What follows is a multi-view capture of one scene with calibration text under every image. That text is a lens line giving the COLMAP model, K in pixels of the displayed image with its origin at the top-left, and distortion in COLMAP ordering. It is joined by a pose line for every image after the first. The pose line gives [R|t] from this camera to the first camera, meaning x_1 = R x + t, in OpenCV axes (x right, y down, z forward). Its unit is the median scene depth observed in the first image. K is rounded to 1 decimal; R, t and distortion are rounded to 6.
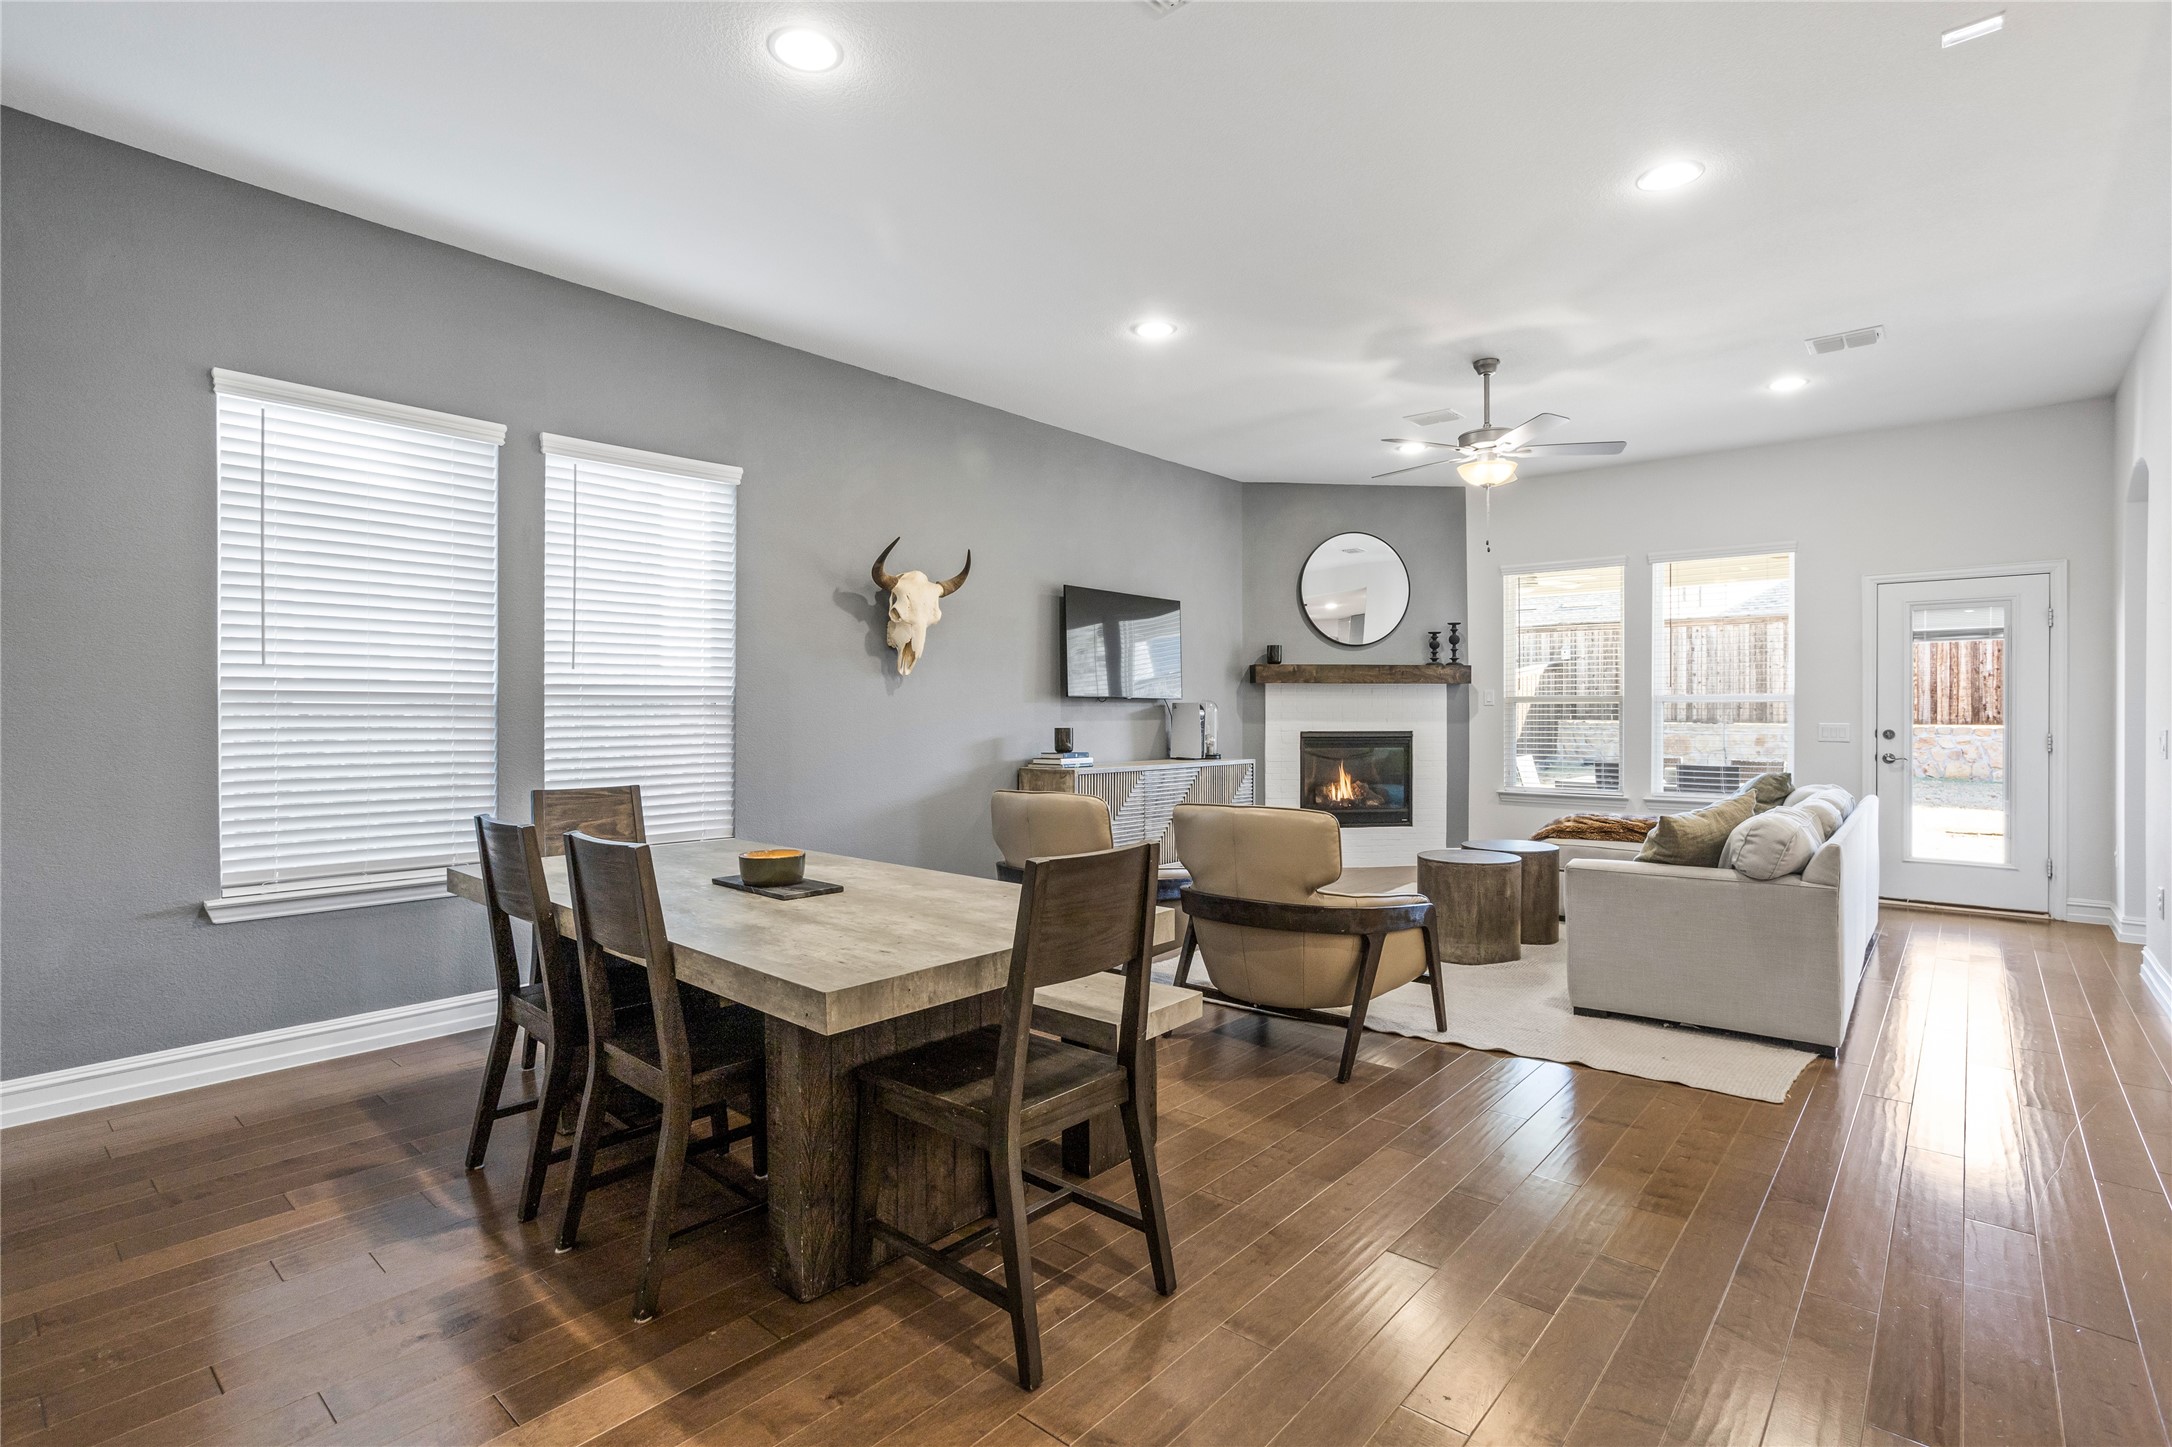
lens RADIAL K [[1057.9, 0, 1064.4], [0, 1057.9, 710.3], [0, 0, 1]] dist [-0.047581, 0.030687]
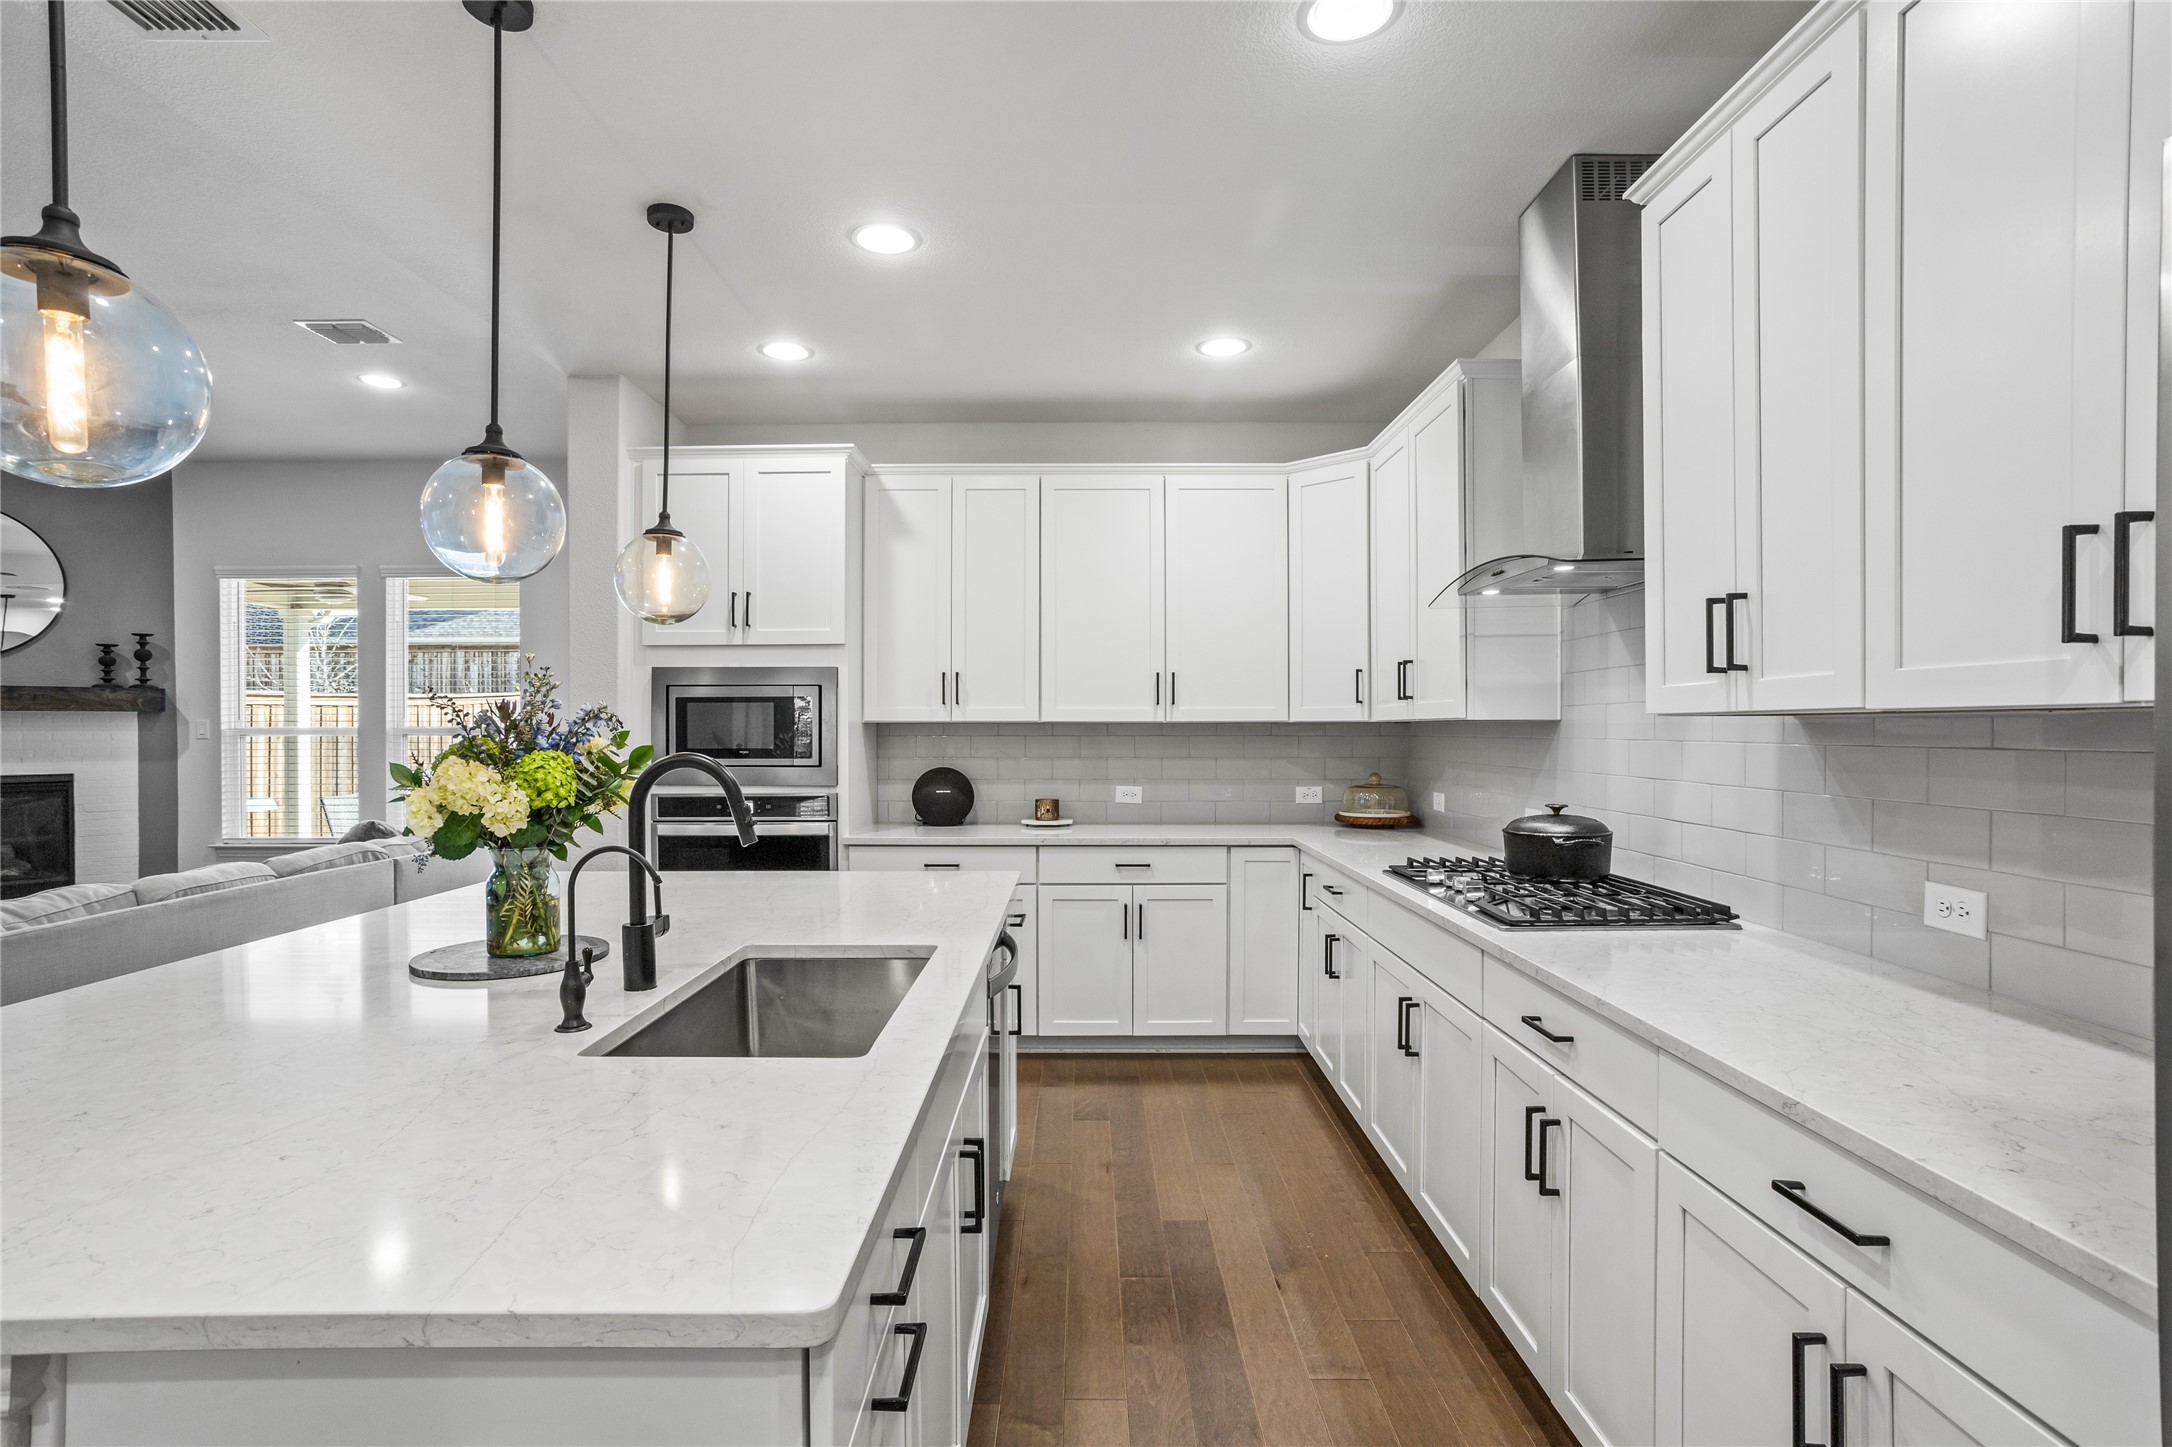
lens RADIAL K [[1057.9, 0, 1075.7], [0, 1057.9, 734.4], [0, 0, 1]] dist [-0.047581, 0.030687]
pose [[0.755092, -0.007502, 0.655576, 0.480650], [0.003099, 0.999964, 0.007873, -0.015251], [-0.655611, -0.003913, 0.755088, -0.051944]]
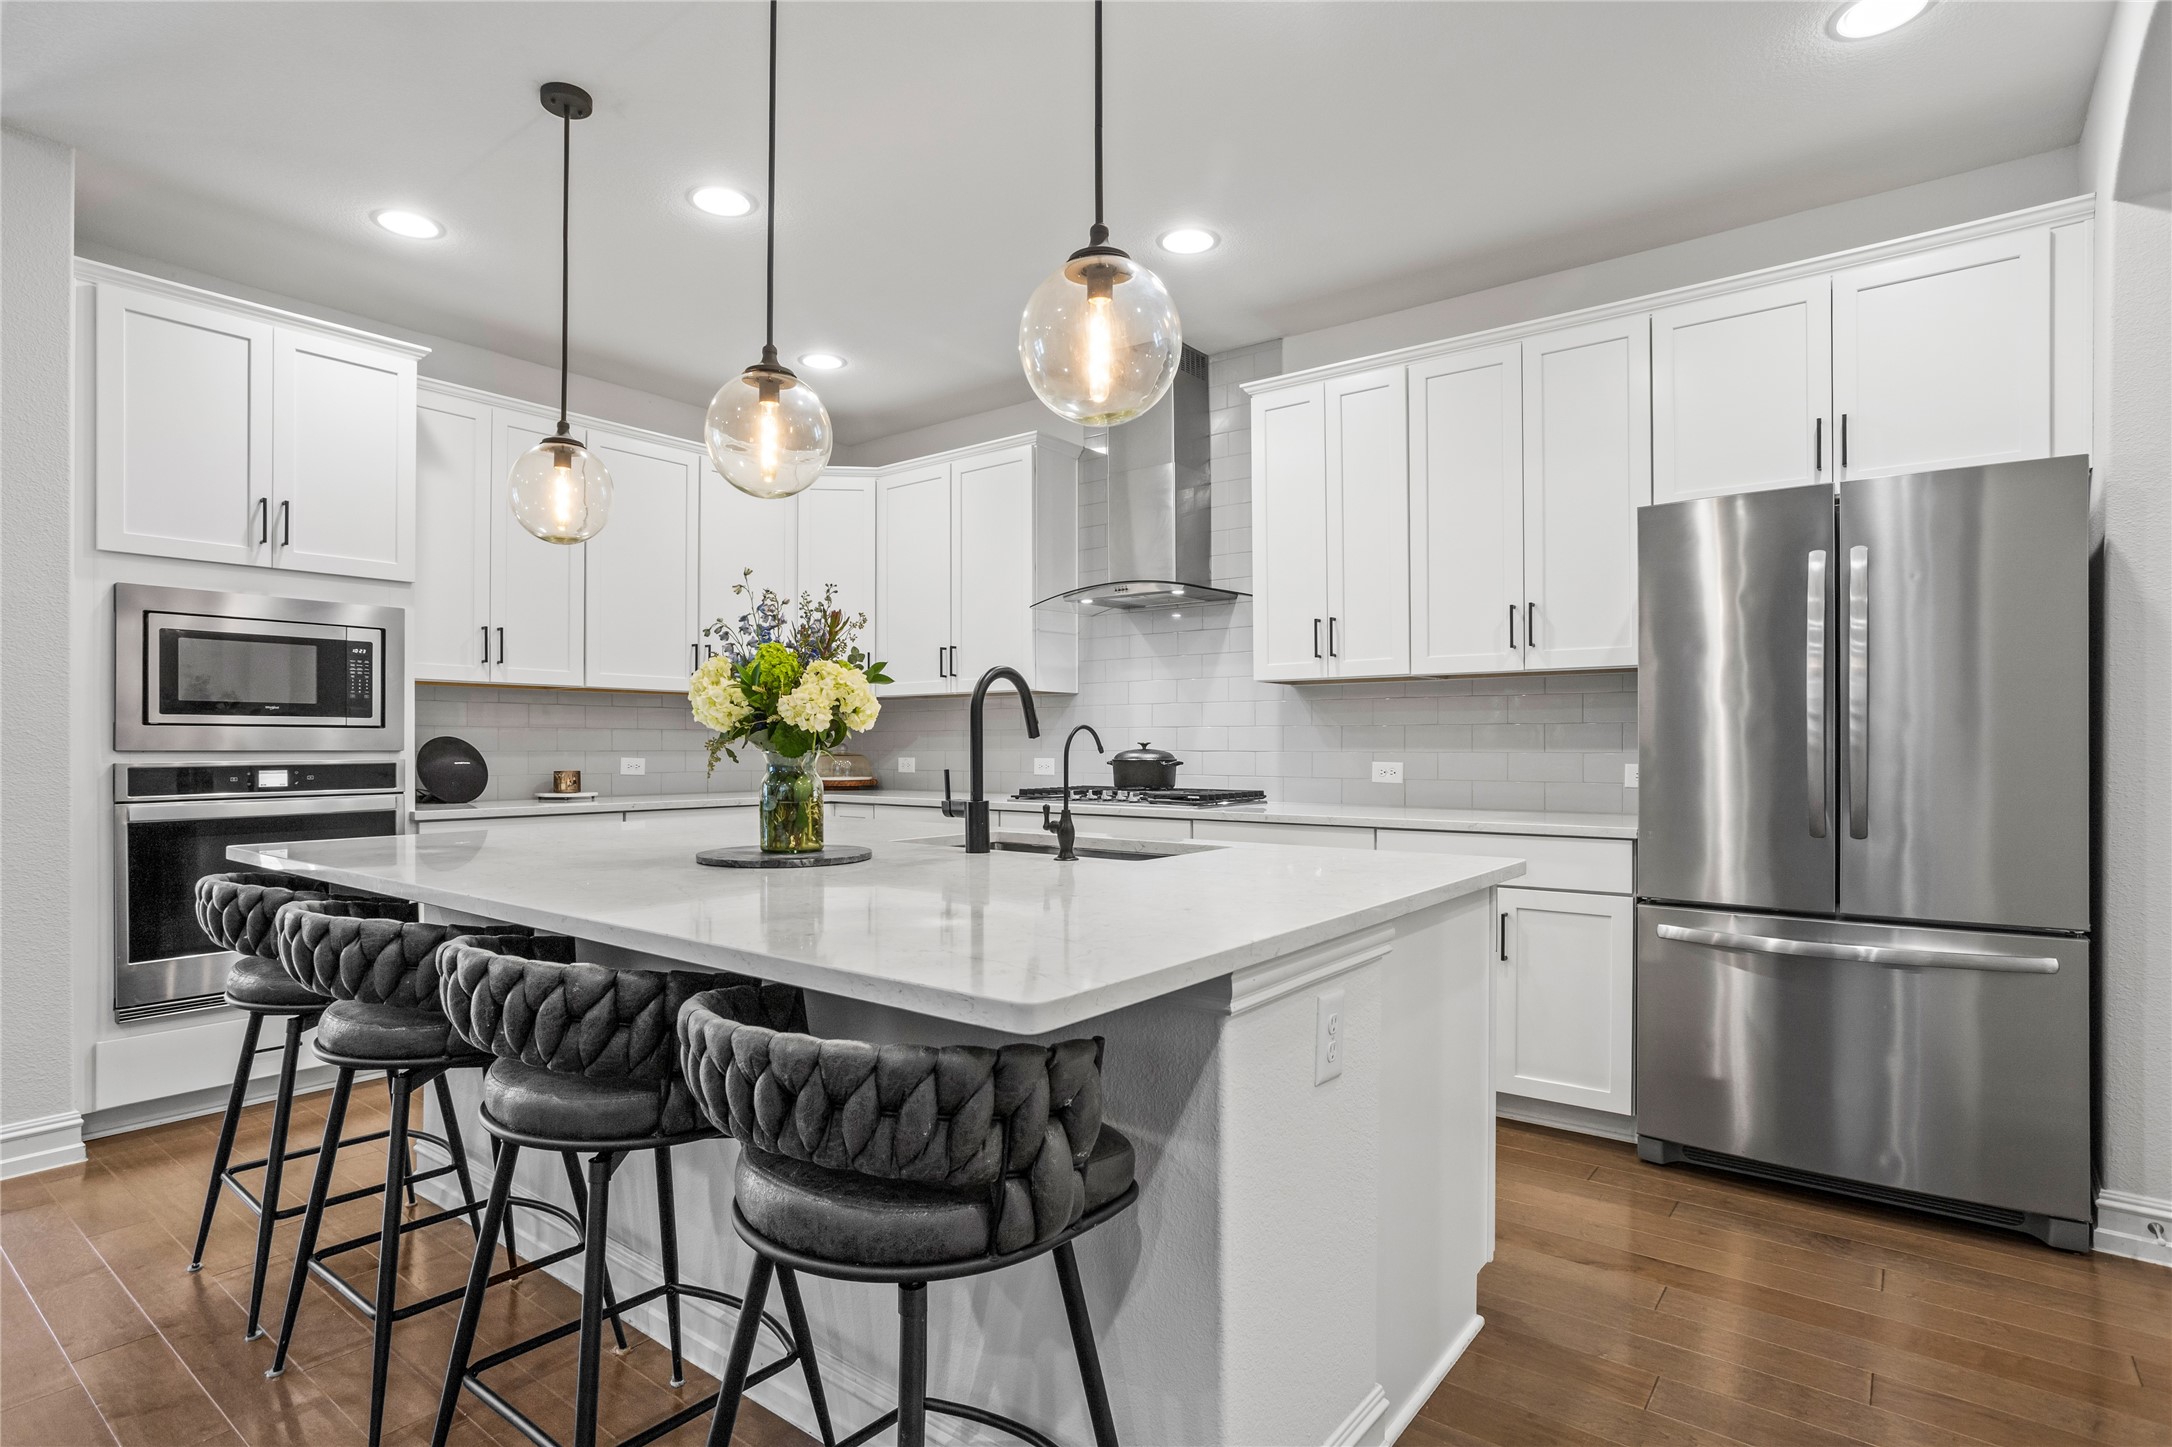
lens RADIAL K [[1098.4, 0, 1078.7], [0, 1098.4, 741.3], [0, 0, 1]] dist [-0.005736, -0.000055]
pose [[-0.059034, 0.003281, 0.998251, 0.216561], [0.001516, 0.999994, -0.003197, 0.017663], [-0.998255, 0.001325, -0.059039, 0.213765]]
